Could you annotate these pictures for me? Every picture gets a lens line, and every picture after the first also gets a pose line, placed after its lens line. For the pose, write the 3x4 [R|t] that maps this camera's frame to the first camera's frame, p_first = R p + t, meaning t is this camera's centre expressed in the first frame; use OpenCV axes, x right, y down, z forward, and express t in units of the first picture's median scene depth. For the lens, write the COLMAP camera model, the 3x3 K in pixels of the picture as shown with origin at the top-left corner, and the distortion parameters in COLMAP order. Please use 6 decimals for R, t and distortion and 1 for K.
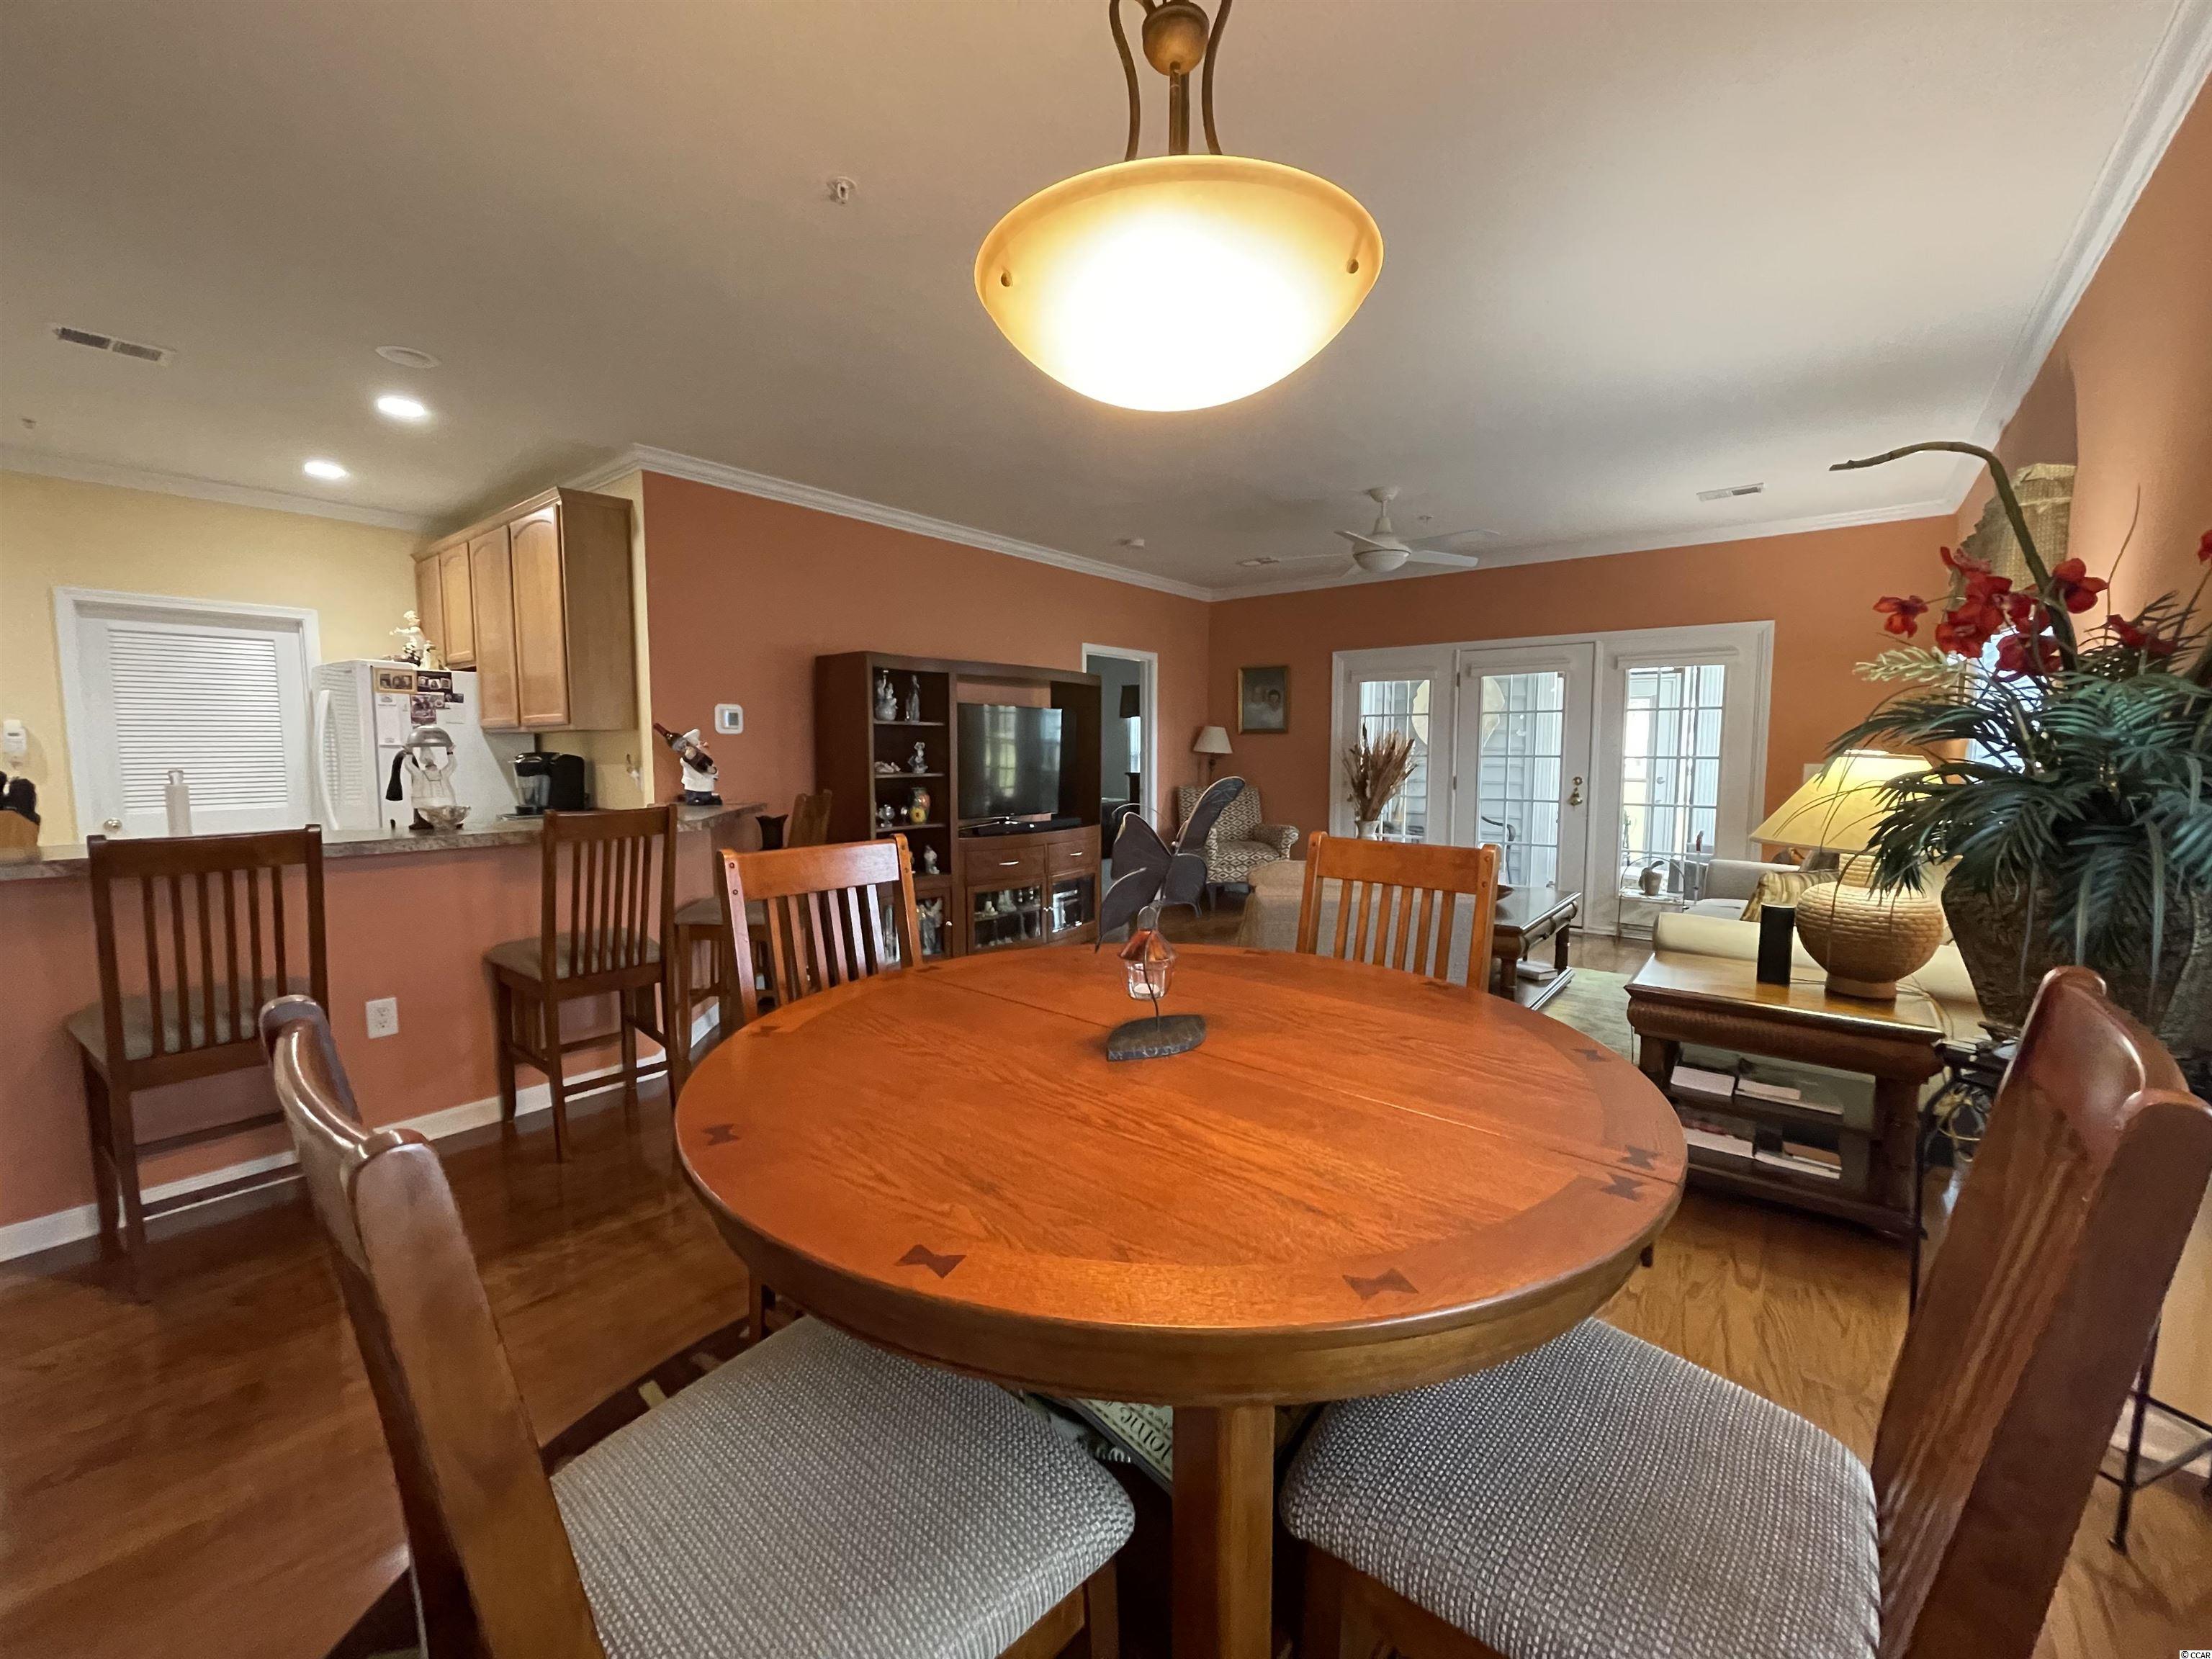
lens RADIAL K [[894.3, 0, 1100.1], [0, 894.3, 818.7], [0, 0, 1]] dist [-0.000710, 0.000371]
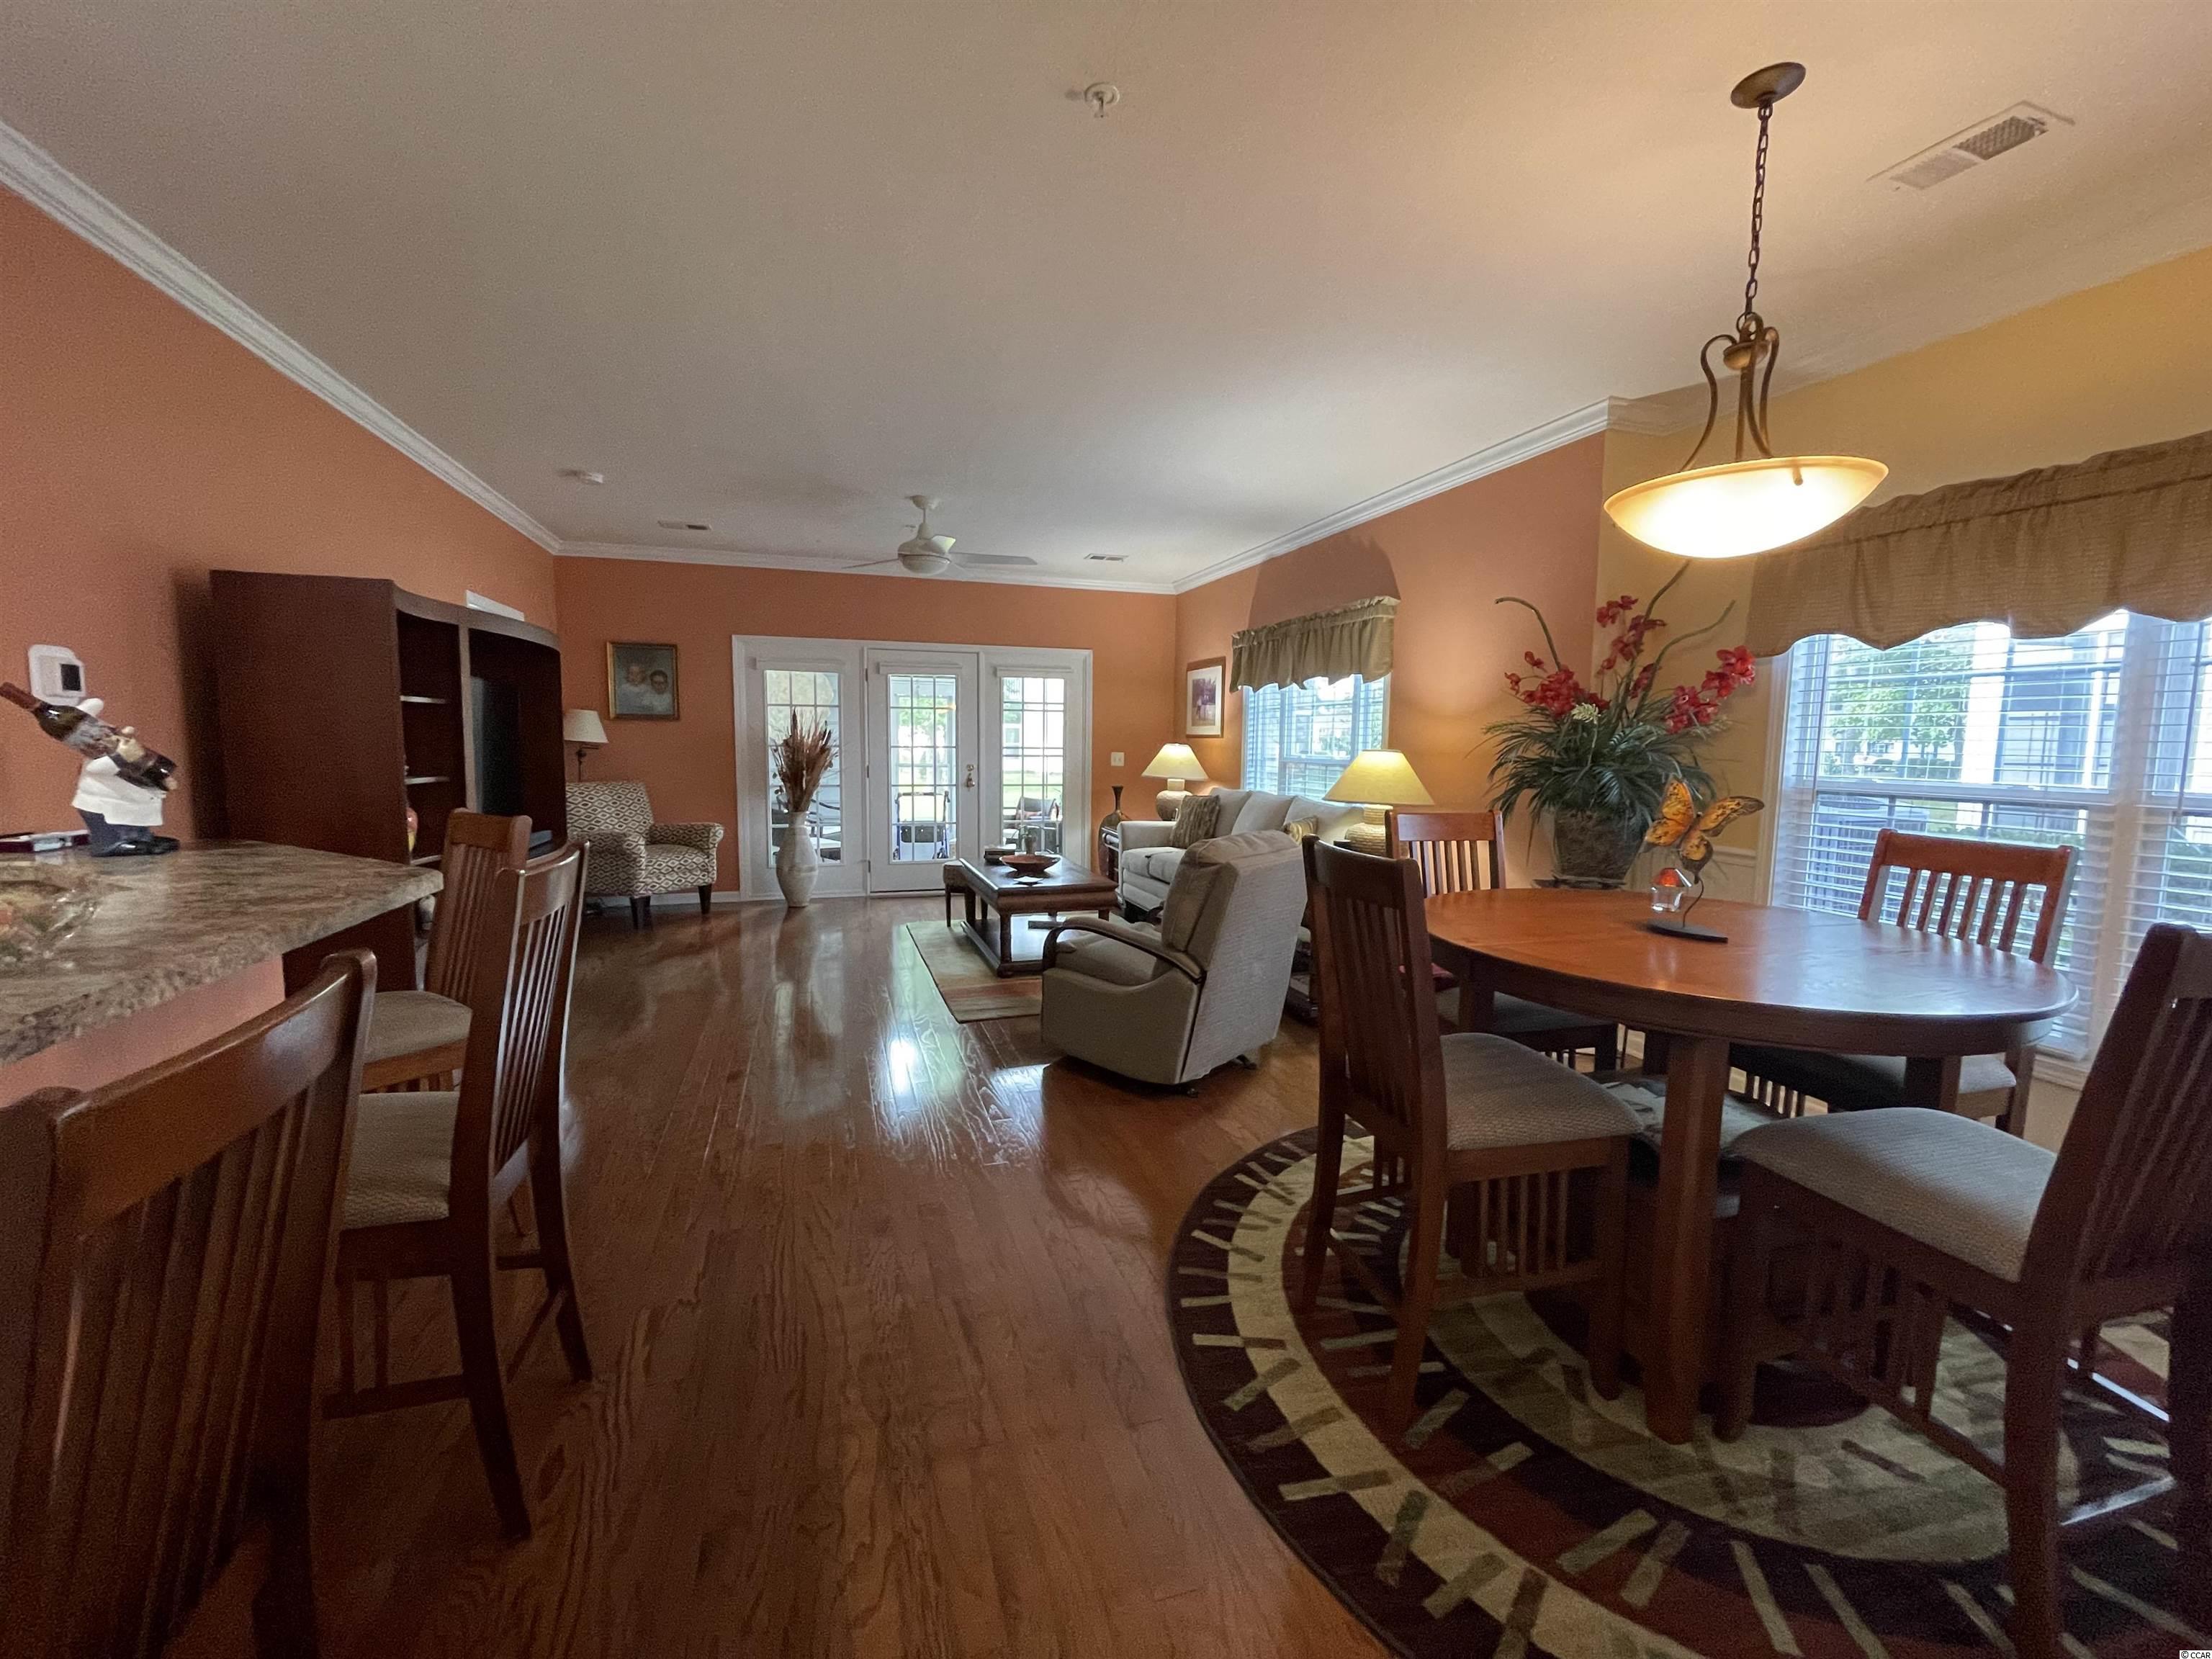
lens RADIAL K [[894.3, 0, 1096.9], [0, 894.3, 818.0], [0, 0, 1]] dist [-0.000710, 0.000371]
pose [[0.559140, -0.066648, 0.826390, -0.452283], [0.053529, 0.997586, 0.044236, -0.022869], [-0.827344, 0.019502, 0.561358, 0.230545]]
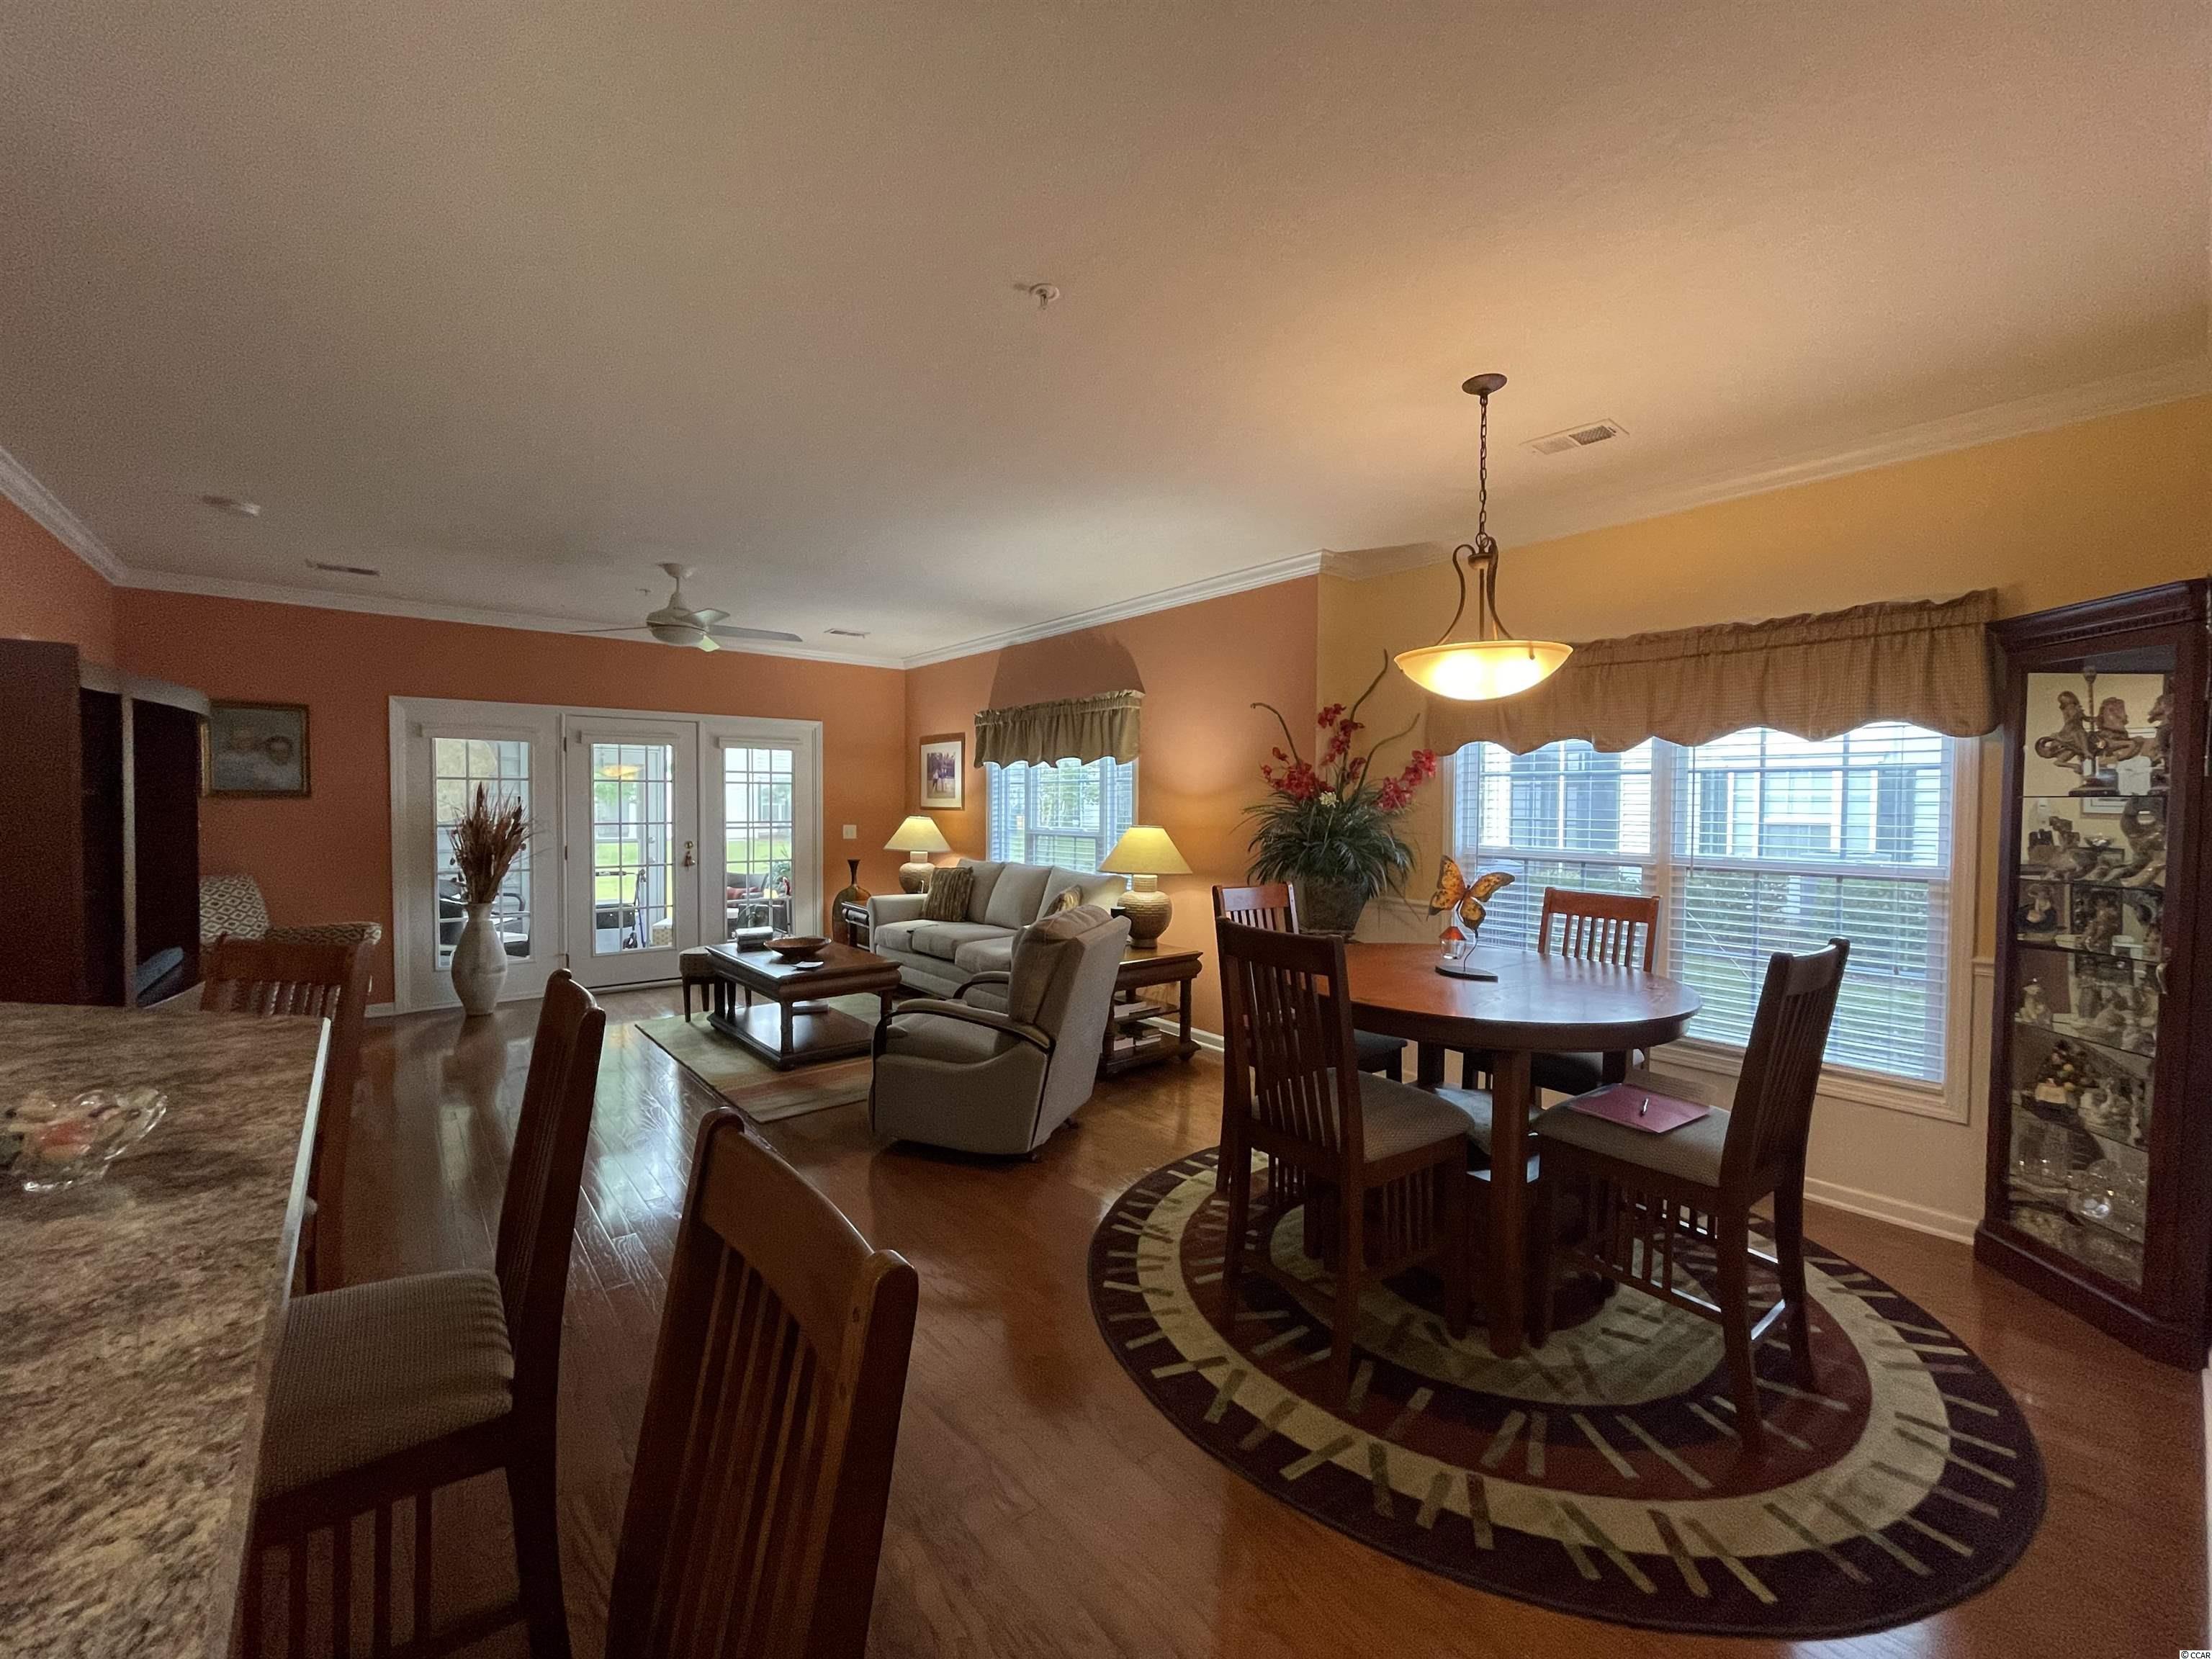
lens RADIAL K [[894.3, 0, 1097.1], [0, 894.3, 818.4], [0, 0, 1]] dist [-0.000710, 0.000371]
pose [[0.210900, -0.017763, 0.977346, -0.548512], [0.072835, 0.997341, 0.002409, -0.050407], [-0.974790, 0.070677, 0.211633, 0.332185]]
